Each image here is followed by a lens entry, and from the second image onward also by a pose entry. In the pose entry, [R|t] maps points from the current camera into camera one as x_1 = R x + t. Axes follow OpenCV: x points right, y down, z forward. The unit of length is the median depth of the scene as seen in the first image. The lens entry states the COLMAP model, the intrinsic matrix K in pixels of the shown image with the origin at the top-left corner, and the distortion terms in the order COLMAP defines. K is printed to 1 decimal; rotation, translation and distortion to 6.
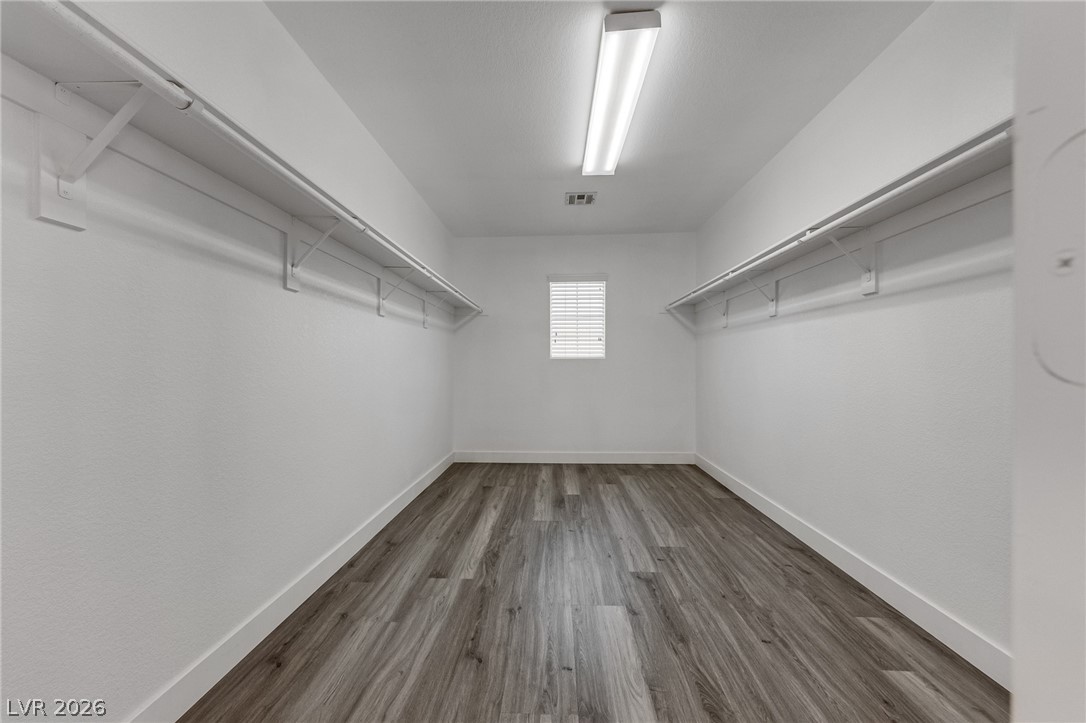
lens RADIAL K [[420.6, 0, 542.1], [0, 420.6, 363.6], [0, 0, 1]] dist [0.000422, 0.000354]
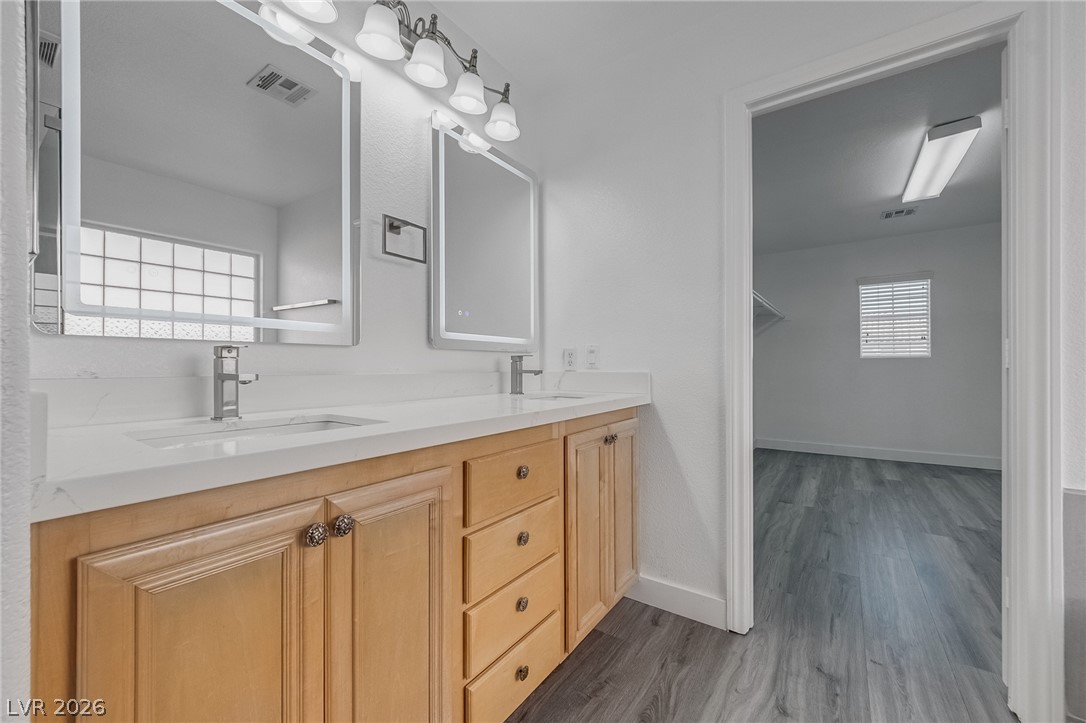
lens RADIAL K [[420.6, 0, 541.5], [0, 420.6, 362.0], [0, 0, 1]] dist [0.000422, 0.000354]
pose [[0.826358, -0.008001, -0.563088, -0.067900], [0.006182, 0.999968, -0.005137, -0.002582], [0.563111, 0.000764, 0.826381, -0.458607]]
